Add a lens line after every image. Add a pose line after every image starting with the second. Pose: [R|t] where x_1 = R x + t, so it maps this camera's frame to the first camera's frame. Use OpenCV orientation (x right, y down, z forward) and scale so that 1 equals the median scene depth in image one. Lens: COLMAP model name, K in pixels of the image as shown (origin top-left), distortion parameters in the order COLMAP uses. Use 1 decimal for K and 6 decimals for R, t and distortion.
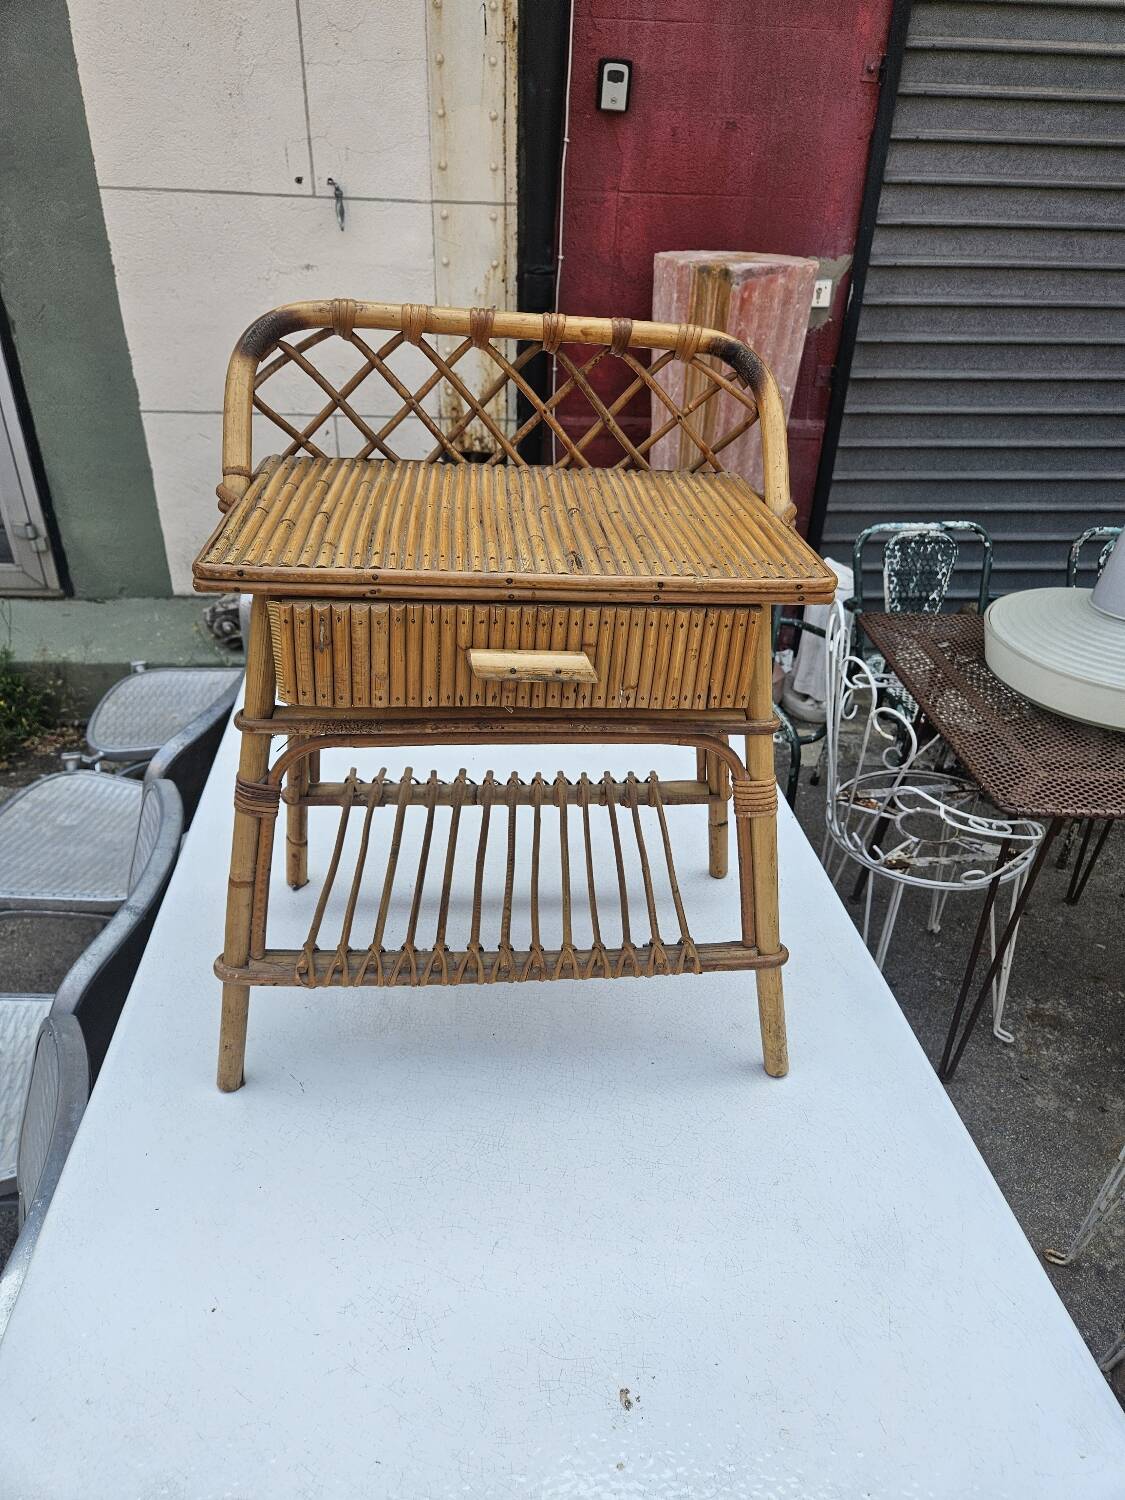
lens RADIAL K [[1005.1, 0, 570.0], [0, 1005.1, 753.0], [0, 0, 1]] dist [0.064384, -0.058307]
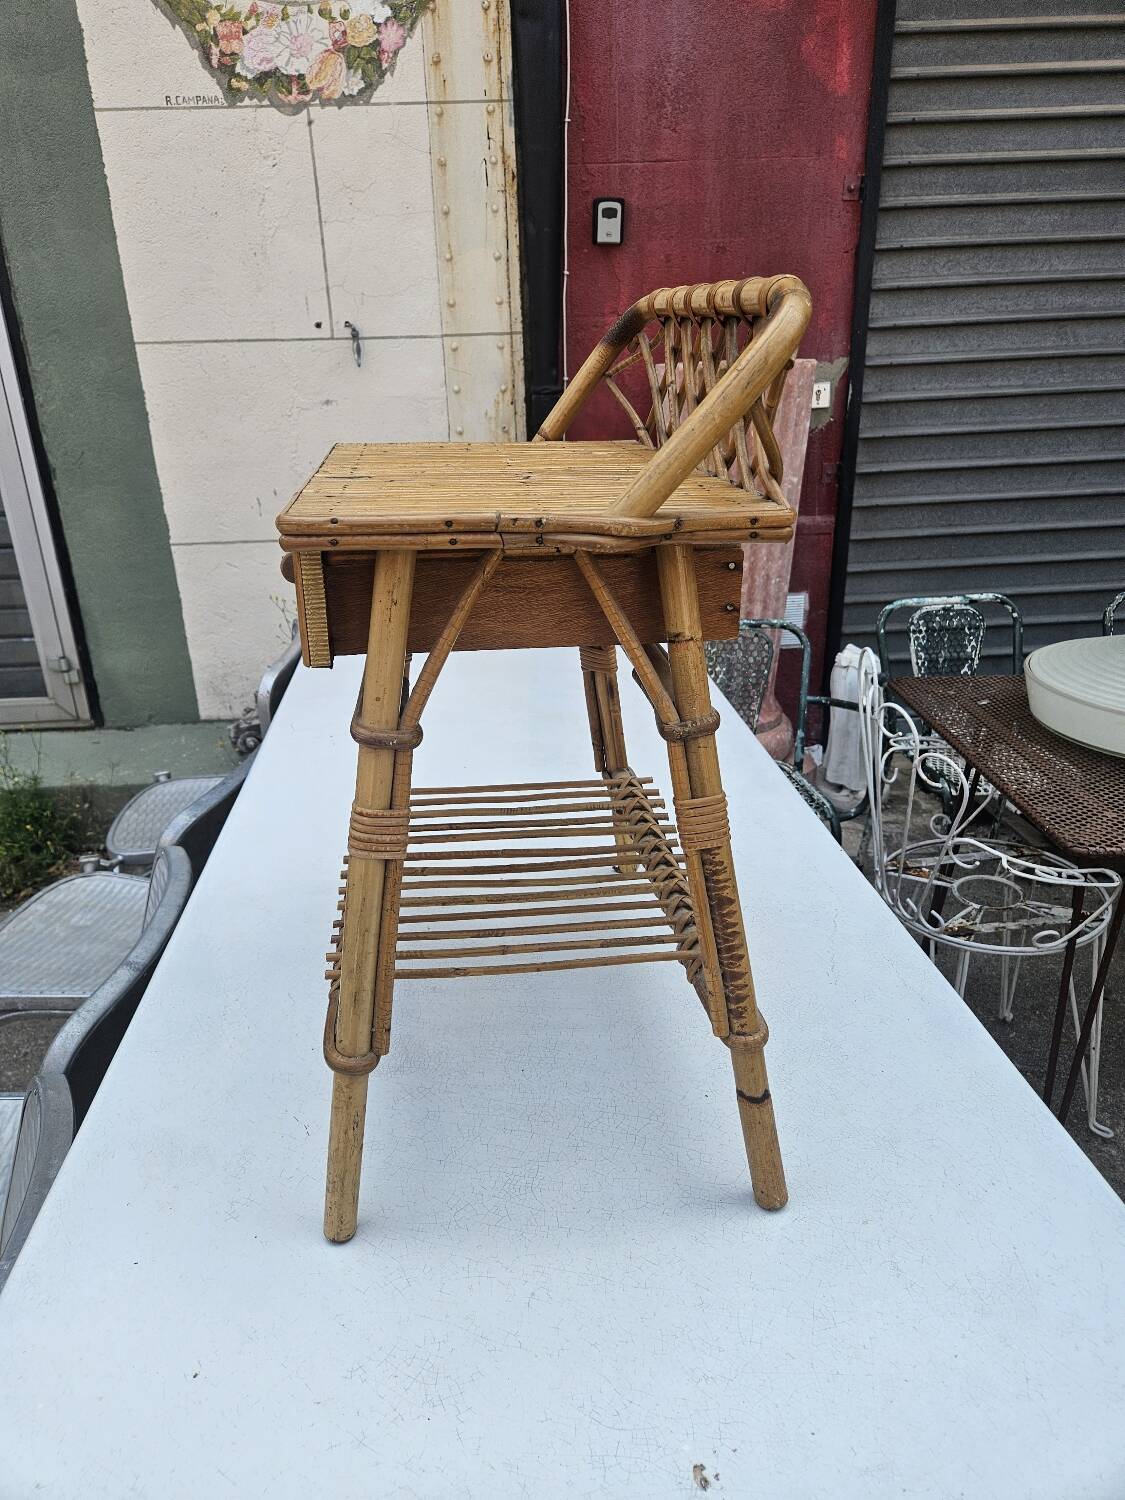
lens RADIAL K [[1003.2, 0, 544.9], [0, 1003.2, 742.4], [0, 0, 1]] dist [0.063809, -0.056208]
pose [[0.997649, -0.049656, -0.047229, -0.000163], [0.041686, 0.986736, -0.156892, 0.048033], [0.054393, 0.154554, 0.986486, 0.031288]]
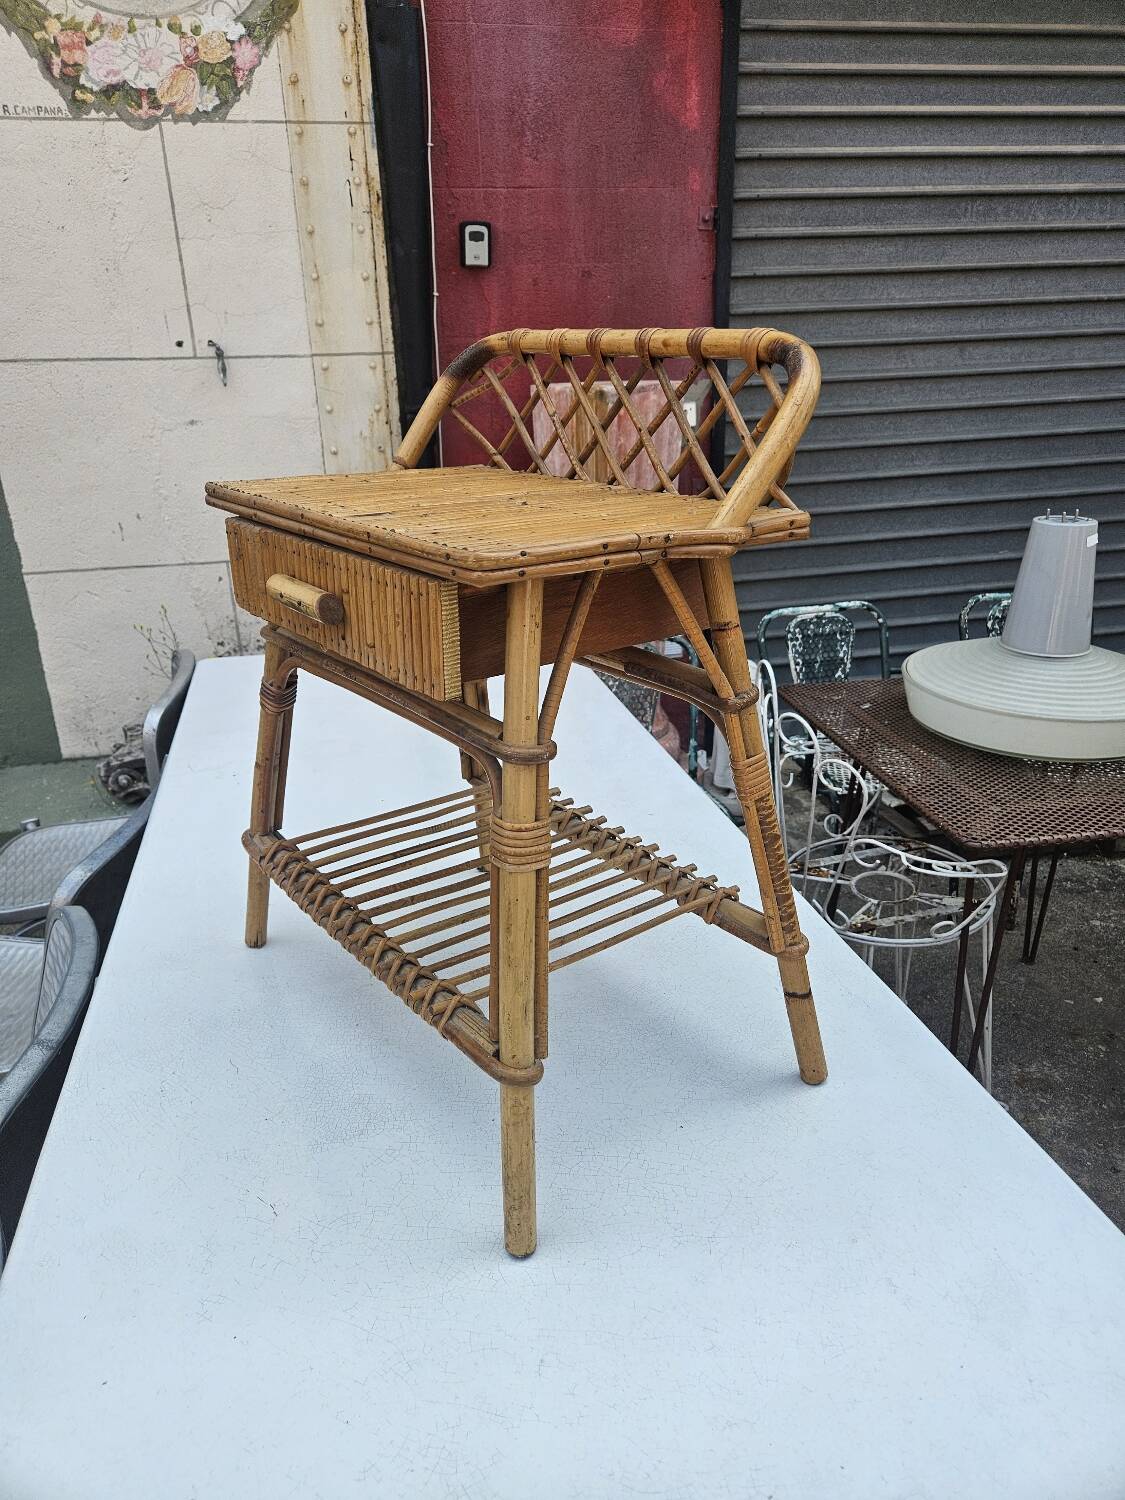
lens RADIAL K [[1003.7, 0, 555.7], [0, 1003.7, 726.3], [0, 0, 1]] dist [0.057835, -0.046269]
pose [[0.990454, -0.099651, 0.095235, -0.025491], [0.114936, 0.978452, -0.171528, 0.037512], [-0.076090, 0.180837, 0.980565, 0.034090]]
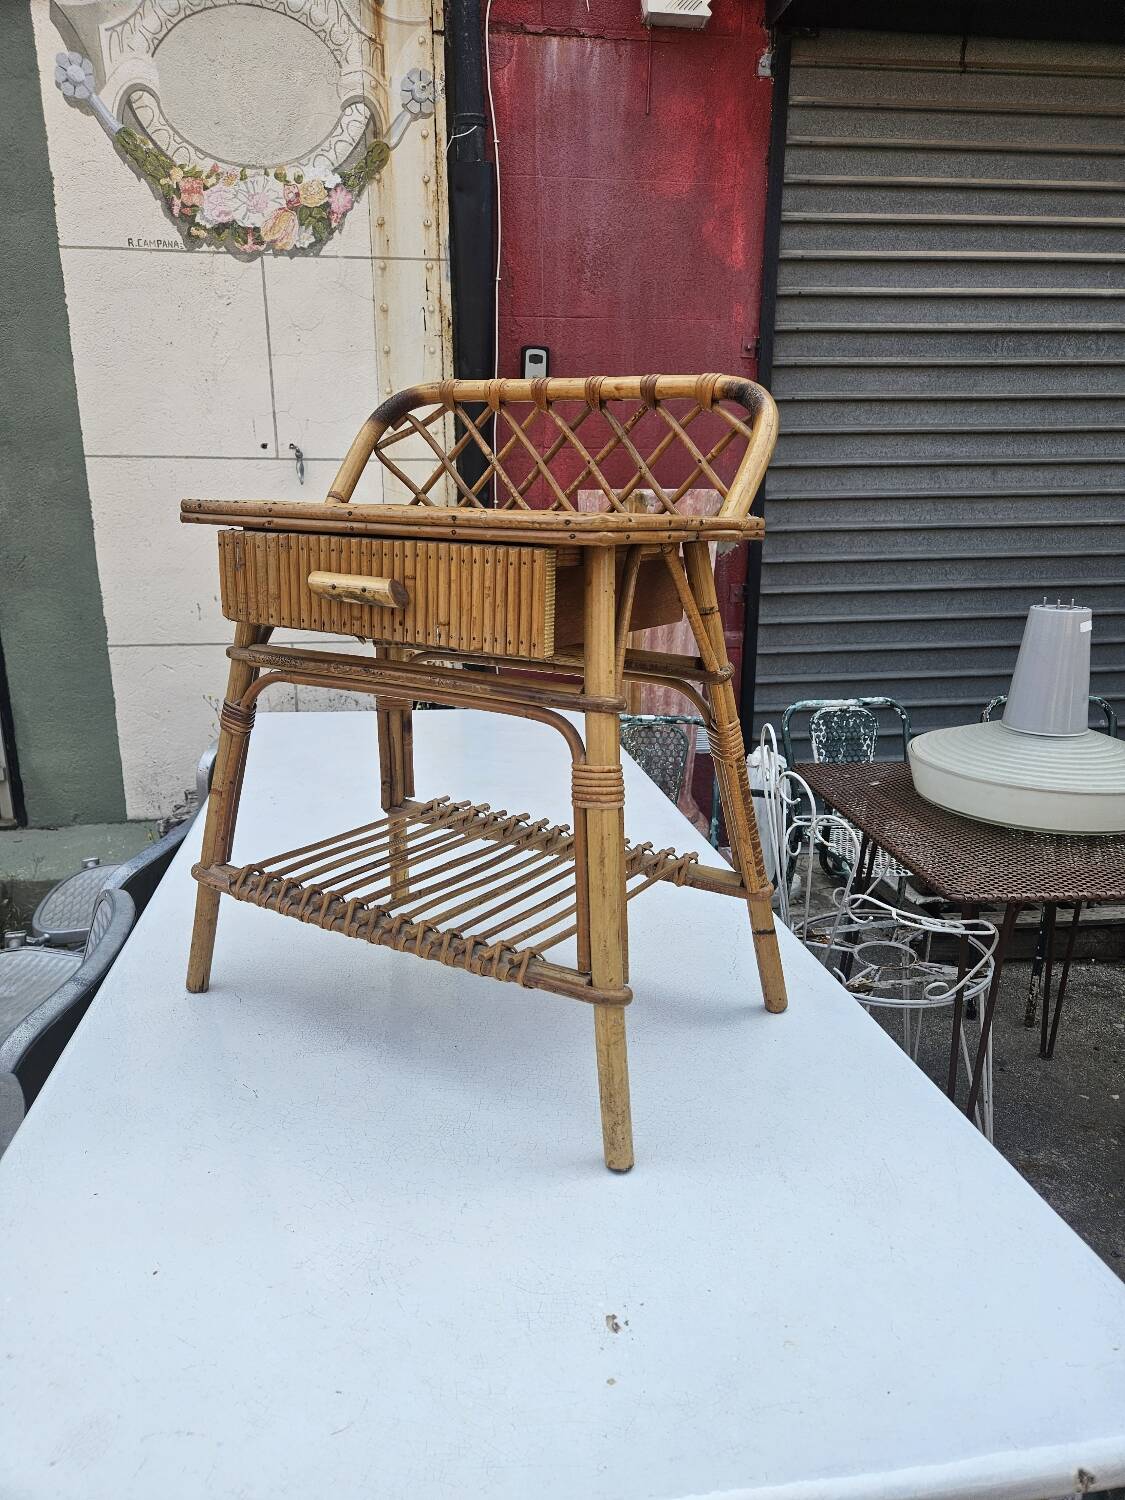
lens RADIAL K [[1001.9, 0, 554.0], [0, 1001.9, 749.6], [0, 0, 1]] dist [0.061332, -0.046686]
pose [[0.998117, -0.046003, 0.040578, -0.002810], [0.055487, 0.959123, -0.277496, 0.099365], [-0.026154, 0.279225, 0.959870, -0.002458]]
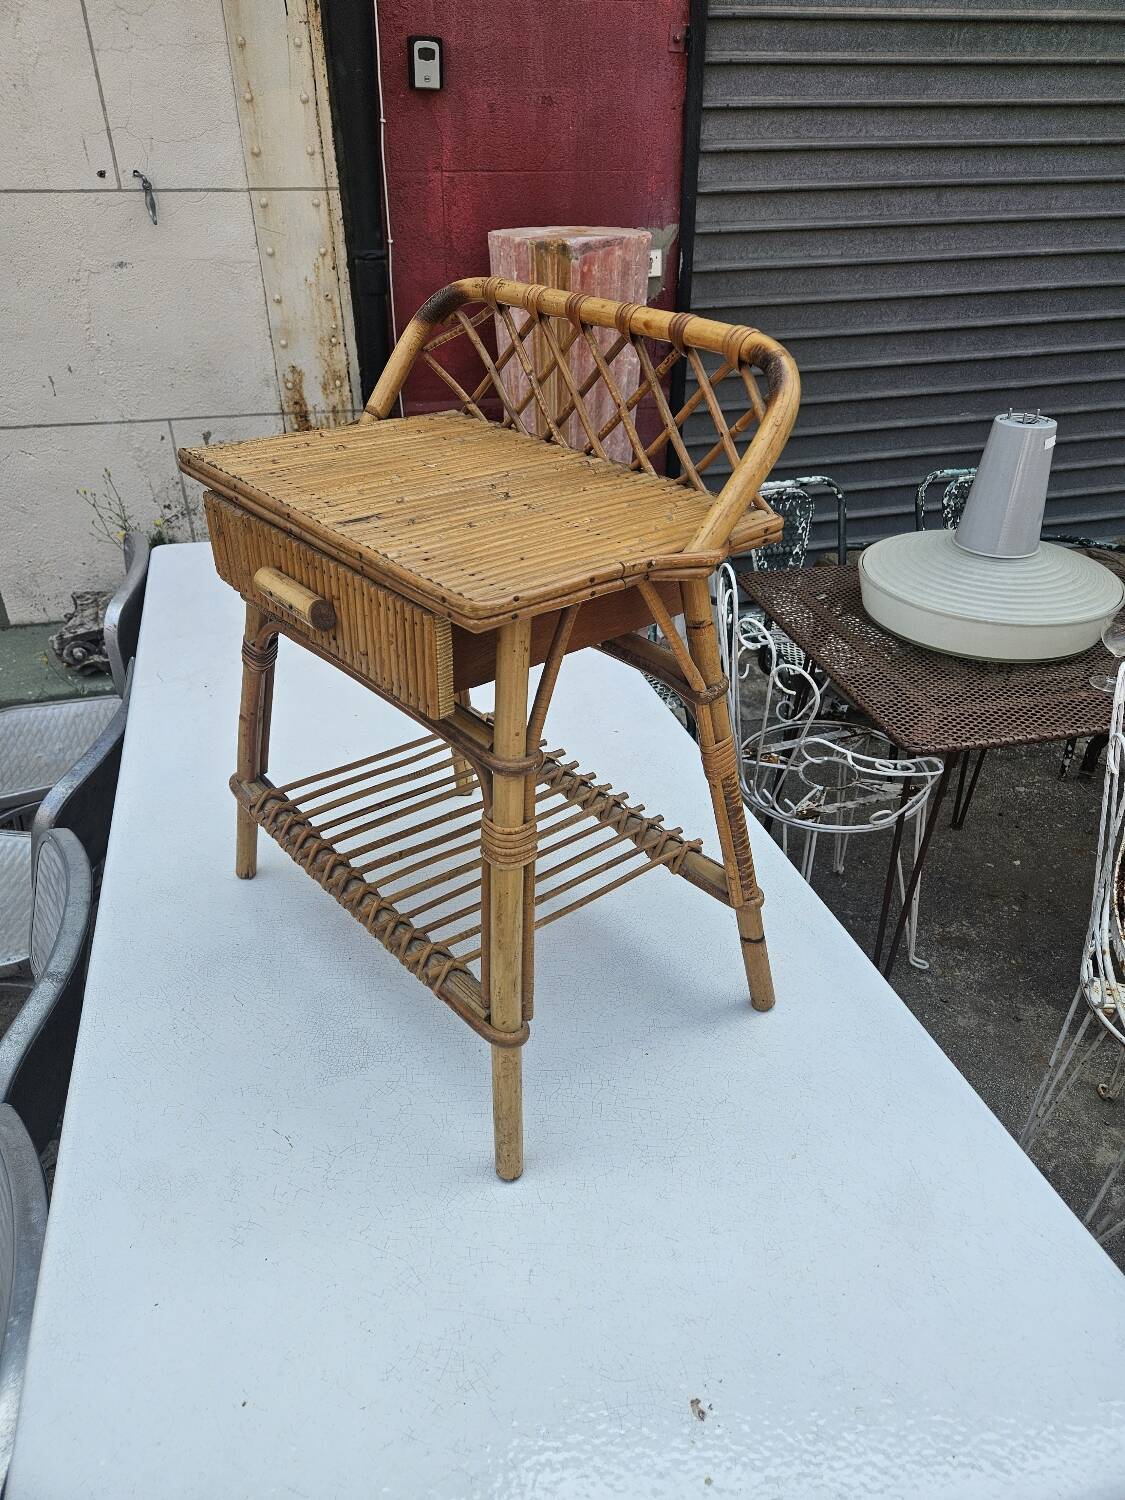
lens RADIAL K [[1001.5, 0, 564.7], [0, 1001.5, 734.1], [0, 0, 1]] dist [0.066071, -0.057425]
pose [[0.984112, -0.119111, 0.131664, -0.030820], [0.118729, 0.992868, 0.010778, -0.007560], [-0.132009, 0.005025, 0.991236, 0.013754]]
